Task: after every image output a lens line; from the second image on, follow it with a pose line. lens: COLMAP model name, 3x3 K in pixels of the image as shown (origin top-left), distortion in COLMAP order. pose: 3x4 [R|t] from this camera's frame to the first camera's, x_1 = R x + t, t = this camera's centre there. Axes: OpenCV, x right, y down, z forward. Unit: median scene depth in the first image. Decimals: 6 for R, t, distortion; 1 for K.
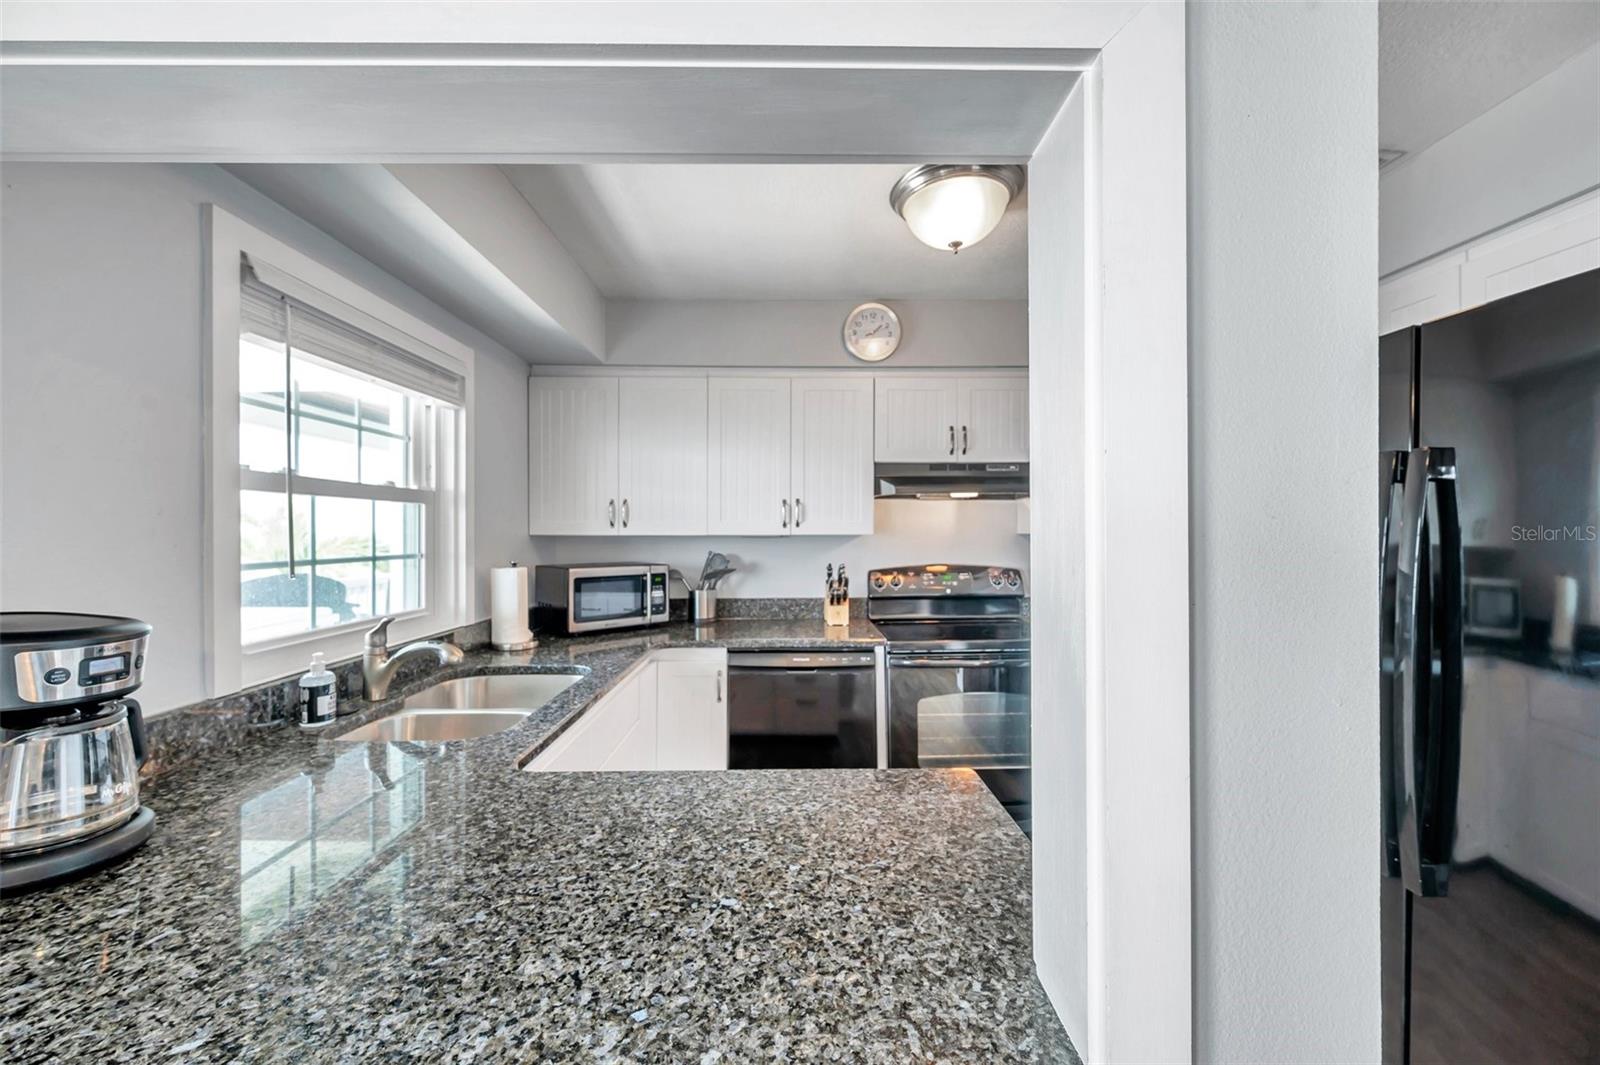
lens RADIAL K [[624.8, 0, 798.4], [0, 624.8, 528.9], [0, 0, 1]] dist [-0.000629, 0.000039]
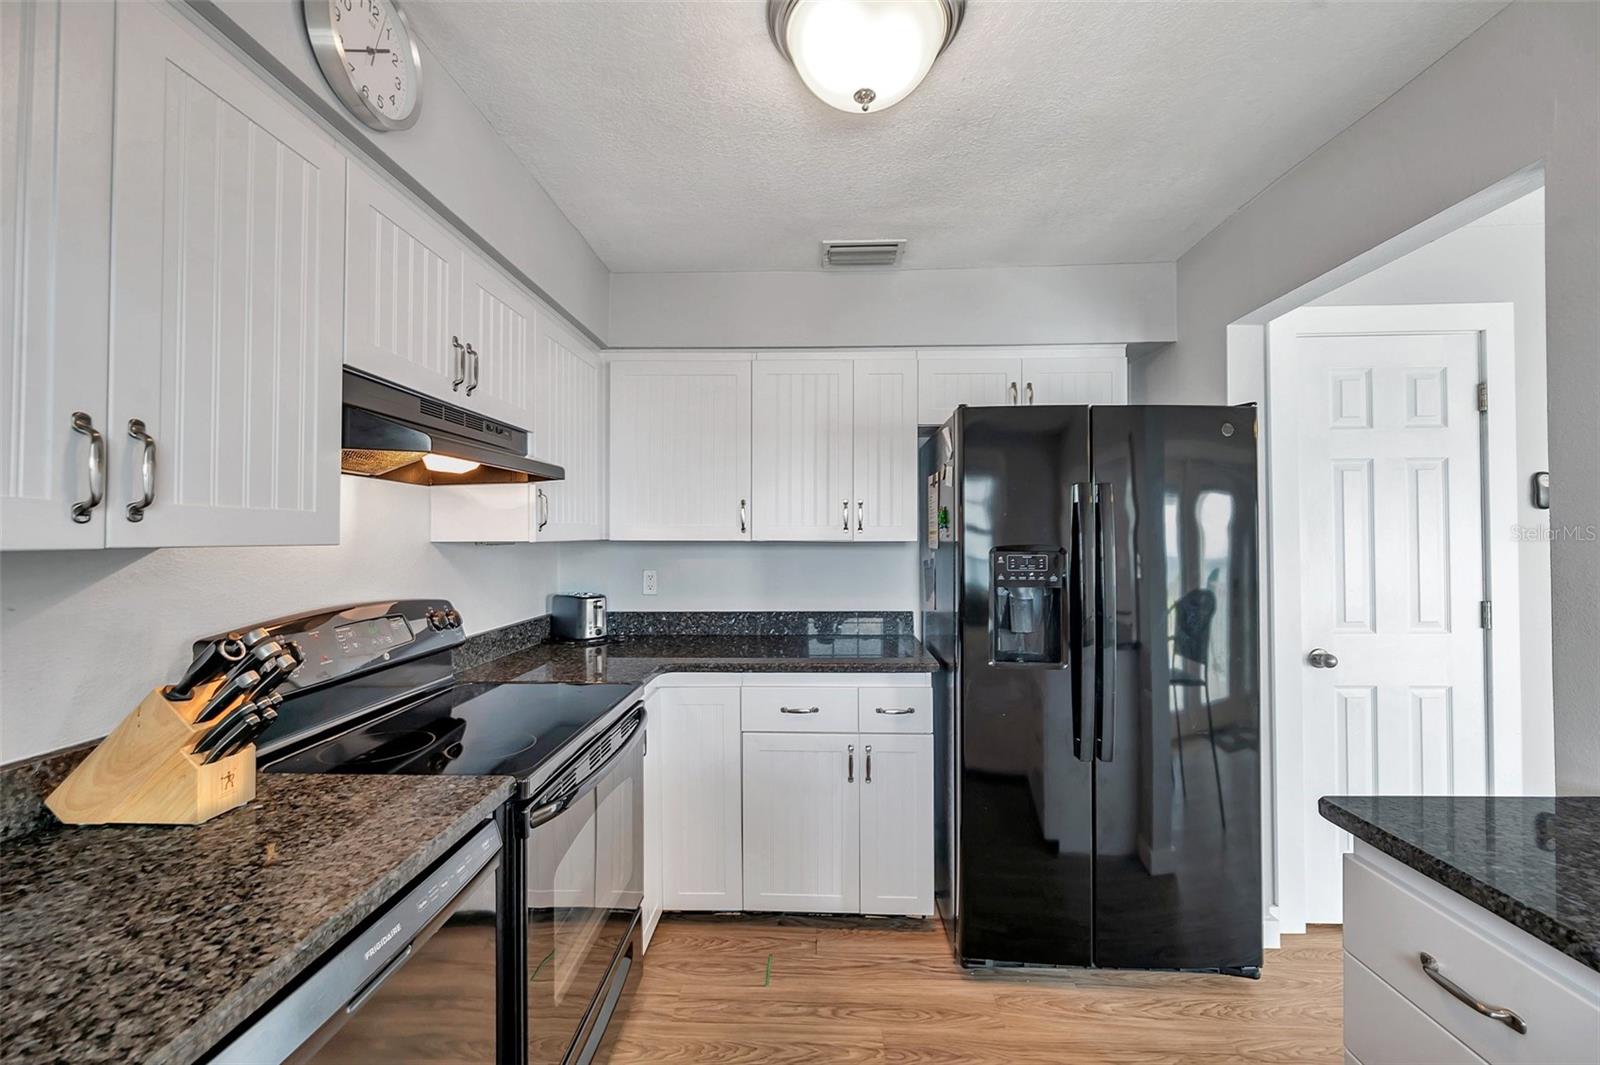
lens RADIAL K [[635.6, 0, 796.3], [0, 635.6, 531.1], [0, 0, 1]] dist [-0.000263, -0.000023]
pose [[0.047352, 0.010856, 0.998819, -0.303042], [-0.001338, 0.999941, -0.010805, 0.005130], [-0.998877, -0.000825, 0.047364, 0.767372]]
